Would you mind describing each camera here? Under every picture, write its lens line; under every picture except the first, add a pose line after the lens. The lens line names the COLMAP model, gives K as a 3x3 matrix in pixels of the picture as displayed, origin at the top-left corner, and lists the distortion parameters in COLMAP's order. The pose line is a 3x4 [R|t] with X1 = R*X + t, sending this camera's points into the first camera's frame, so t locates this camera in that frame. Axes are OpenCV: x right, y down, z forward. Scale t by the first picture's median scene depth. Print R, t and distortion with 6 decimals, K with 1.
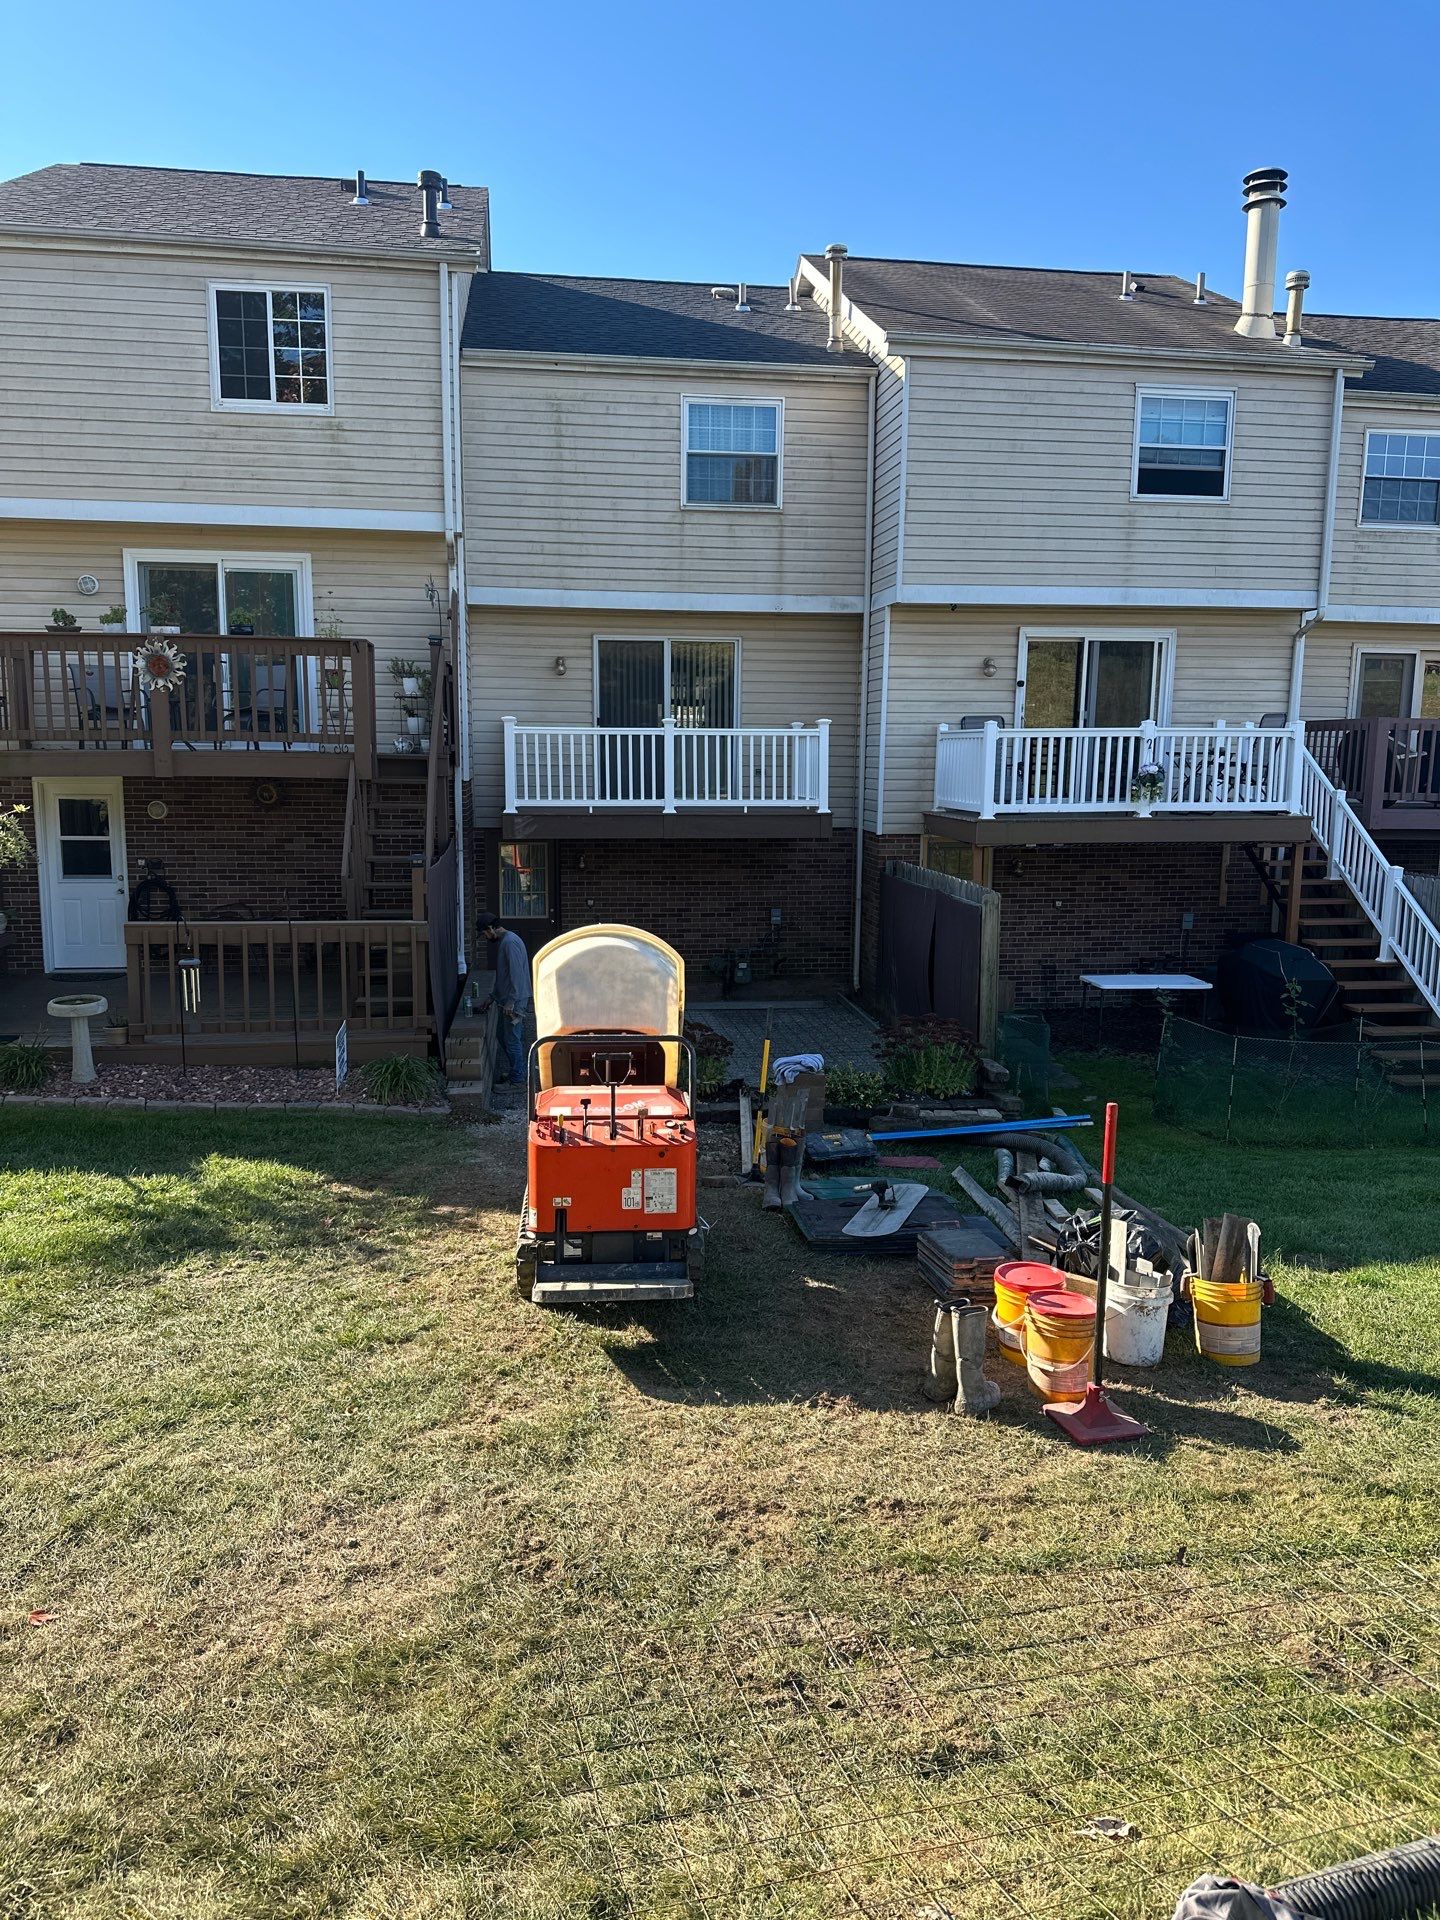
lens RADIAL K [[1340.2, 0, 710.2], [0, 1340.2, 973.1], [0, 0, 1]] dist [0.106326, -0.148523]
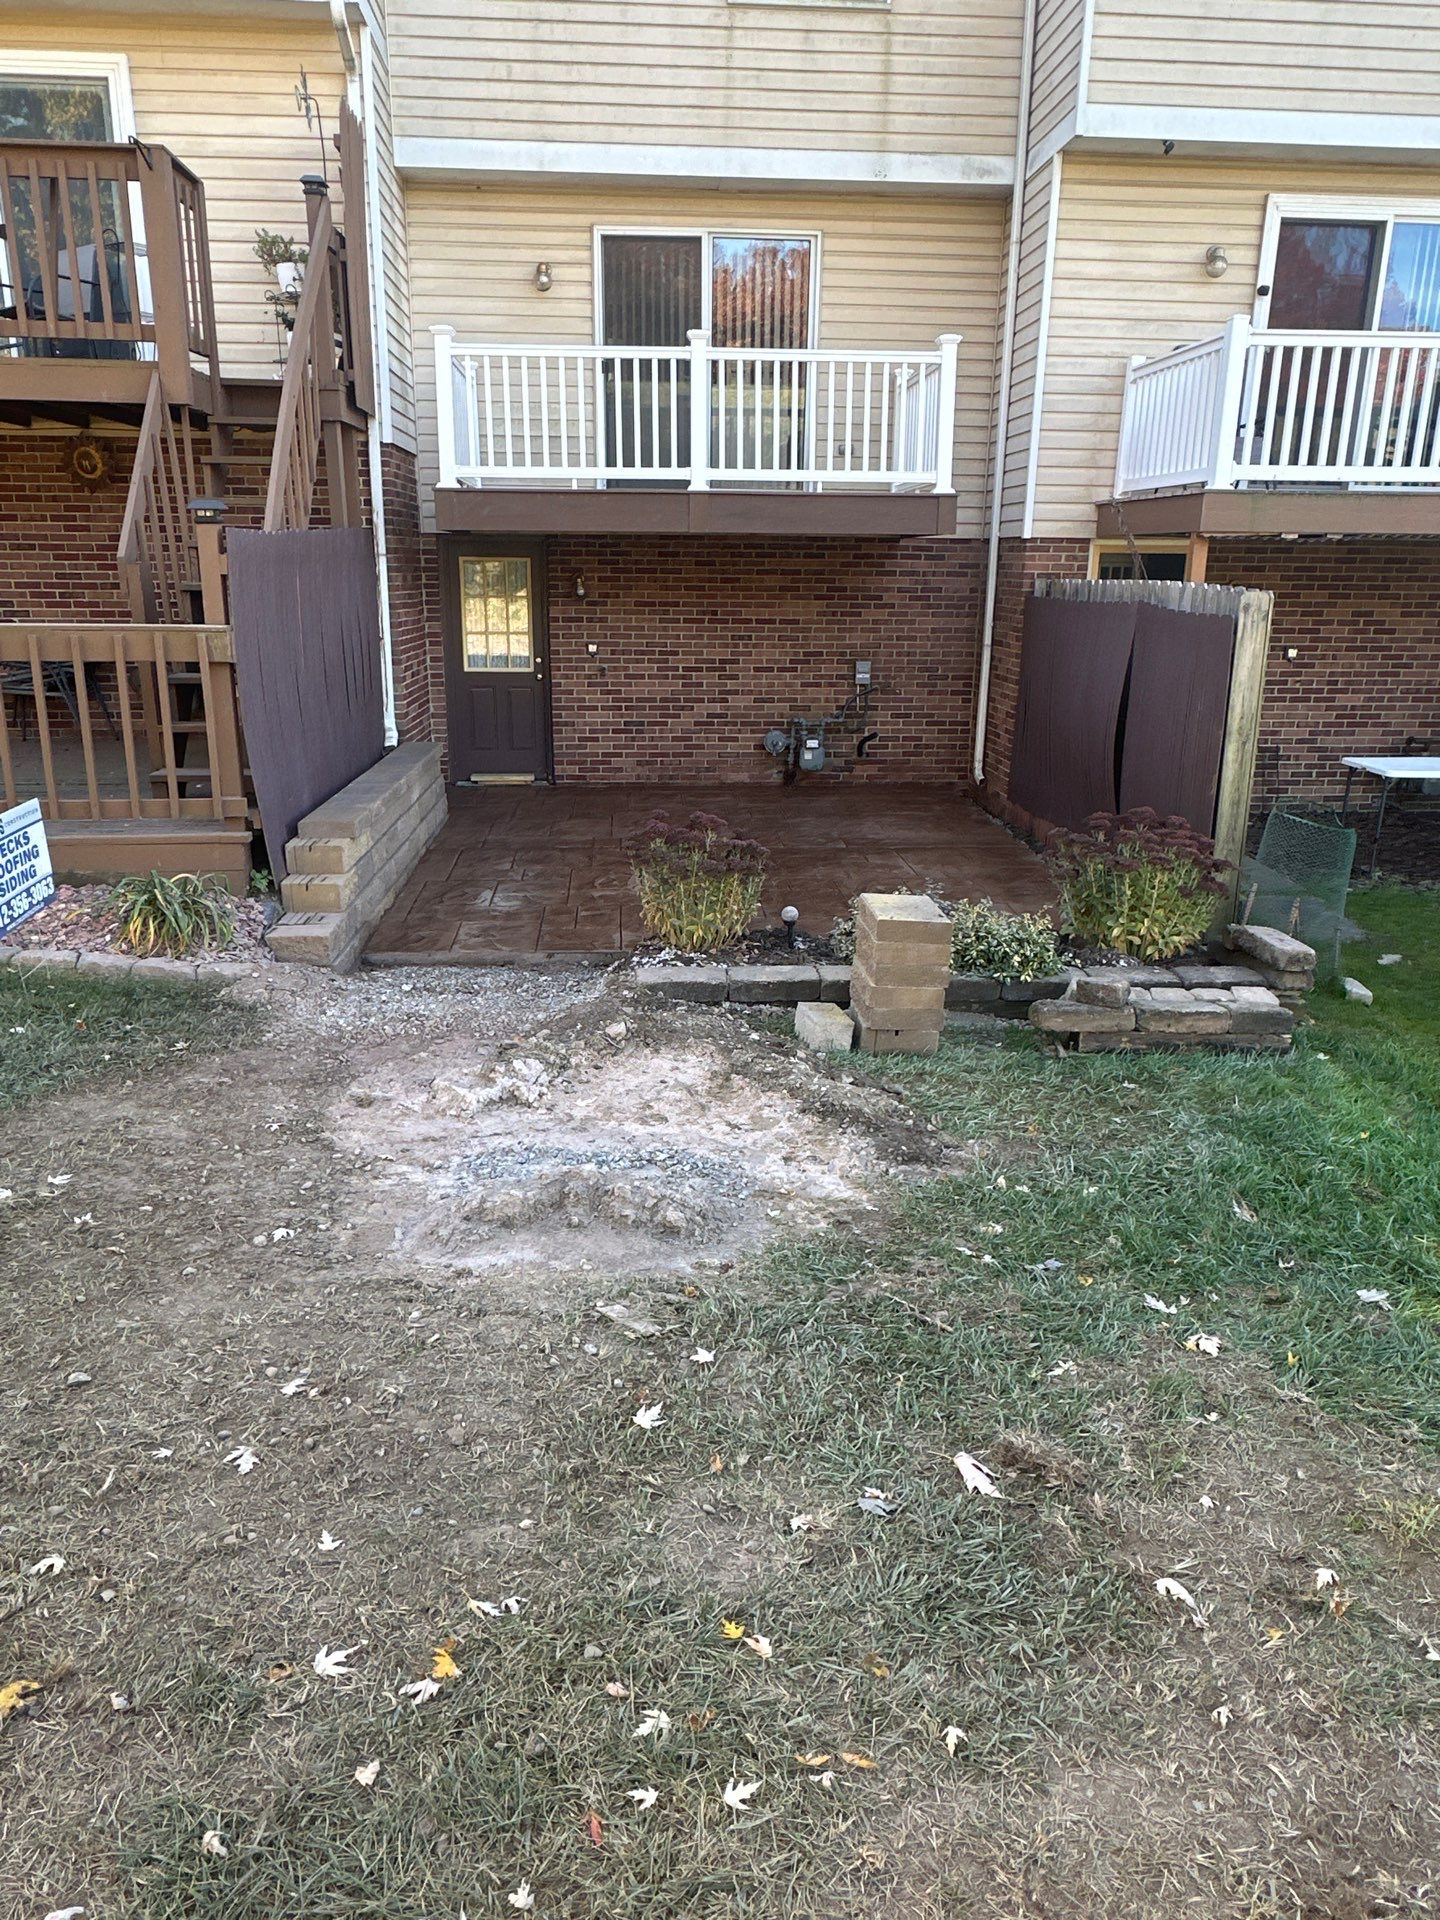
lens RADIAL K [[1309.2, 0, 717.6], [0, 1309.2, 963.1], [0, 0, 1]] dist [-0.005666, 0.001229]
pose [[0.997997, 0.021363, -0.059538, 0.019170], [-0.013347, 0.991171, 0.131916, 0.019202], [0.061831, -0.130857, 0.989471, 0.344966]]
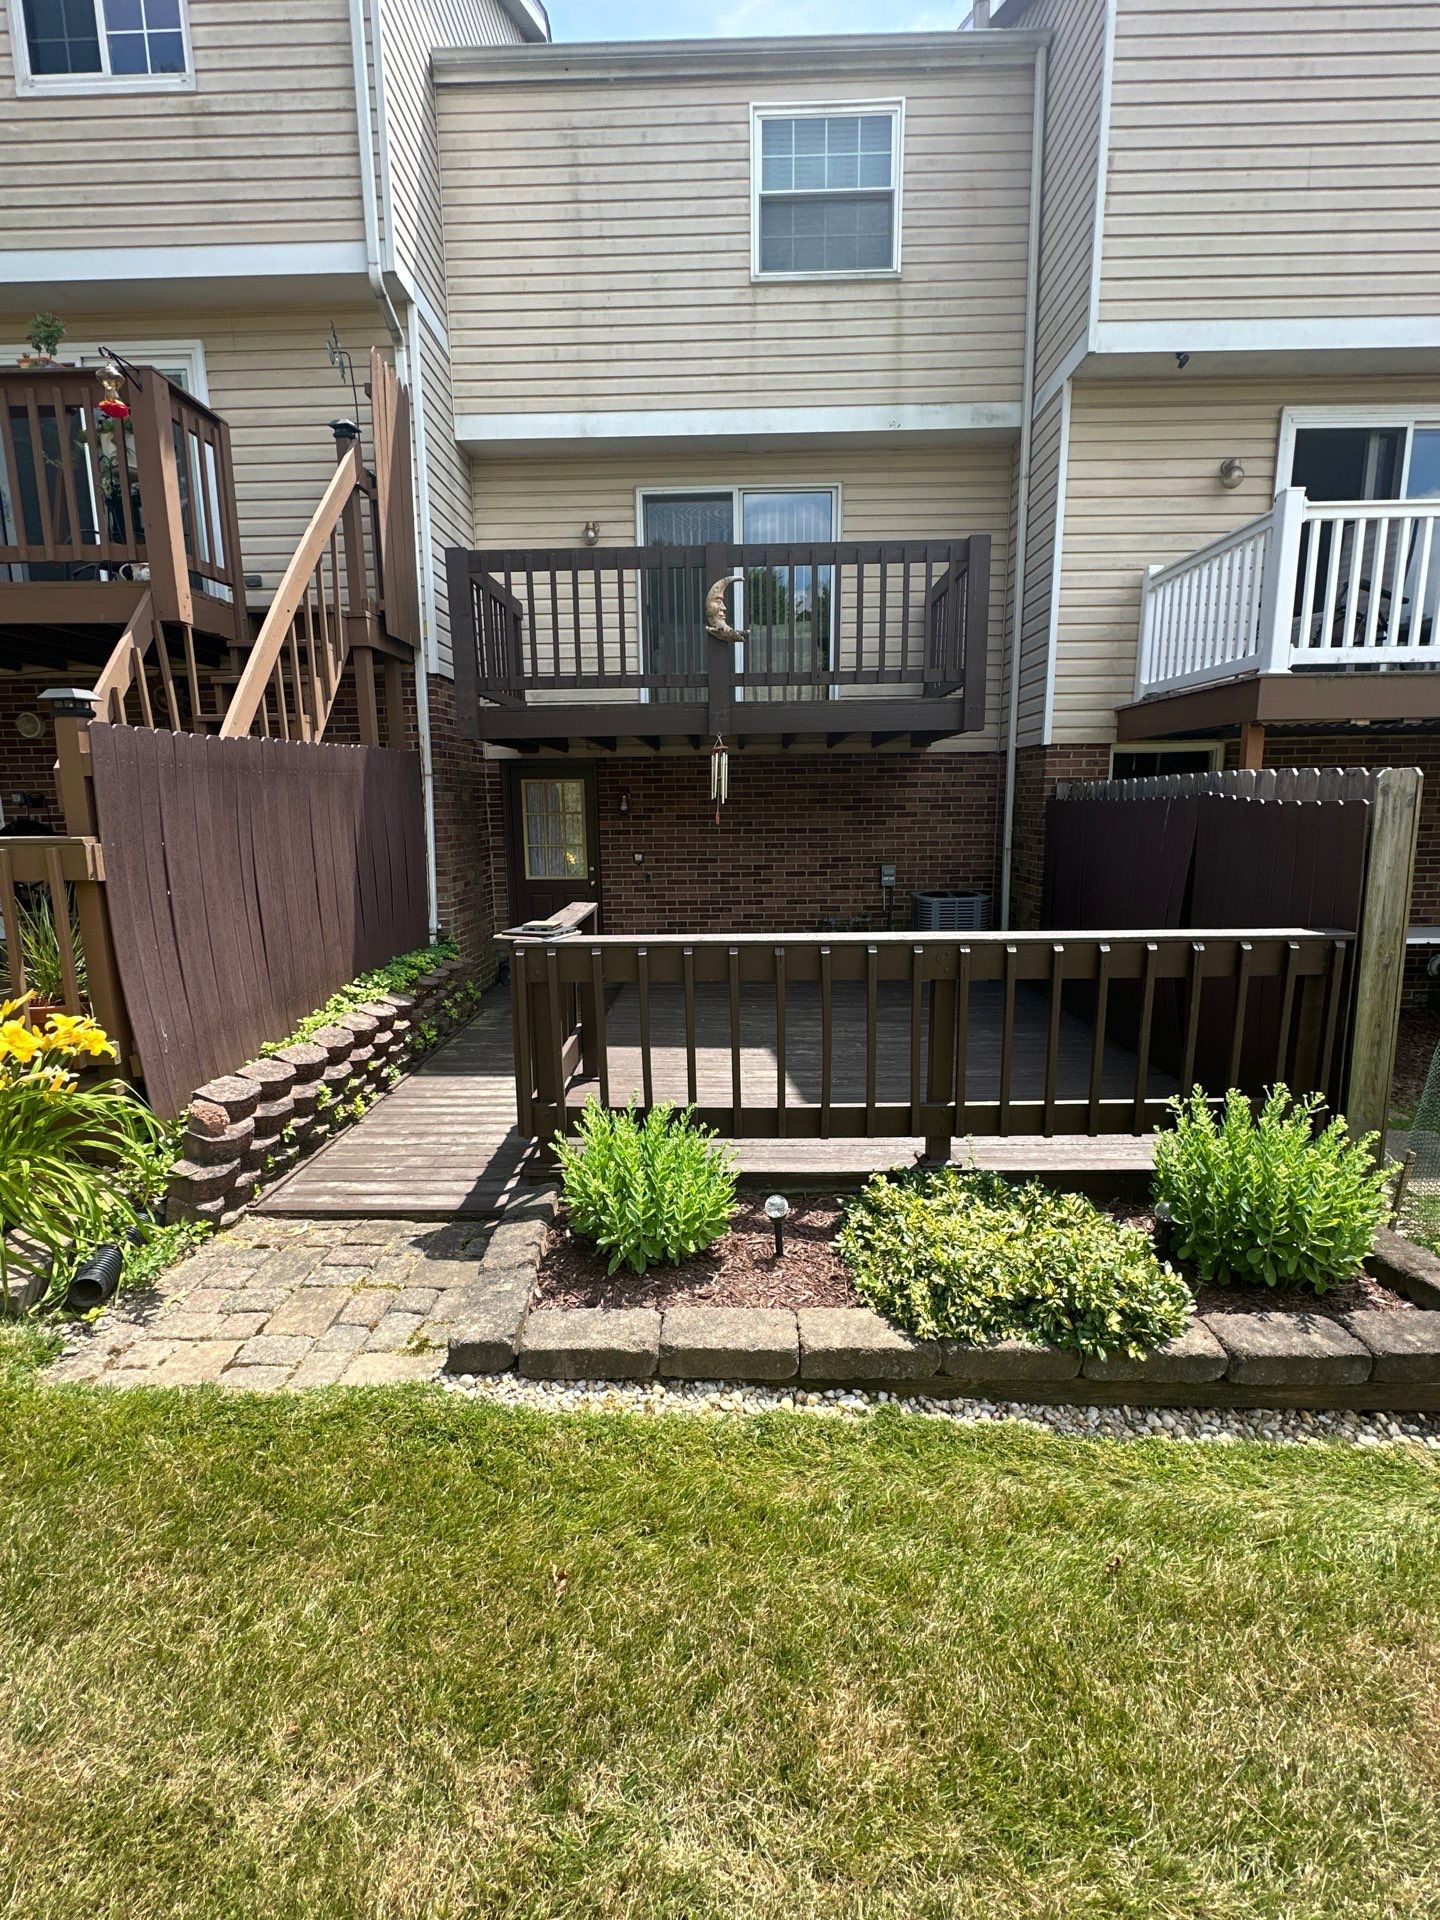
lens RADIAL K [[881.4, 0, 717.2], [0, 881.4, 958.9], [0, 0, 1]] dist [-0.001513, -0.000469]
pose [[0.988038, 0.008725, -0.153965, 0.033862], [-0.006841, 0.999895, 0.012761, -0.002075], [0.154060, -0.011555, 0.987994, 0.553357]]
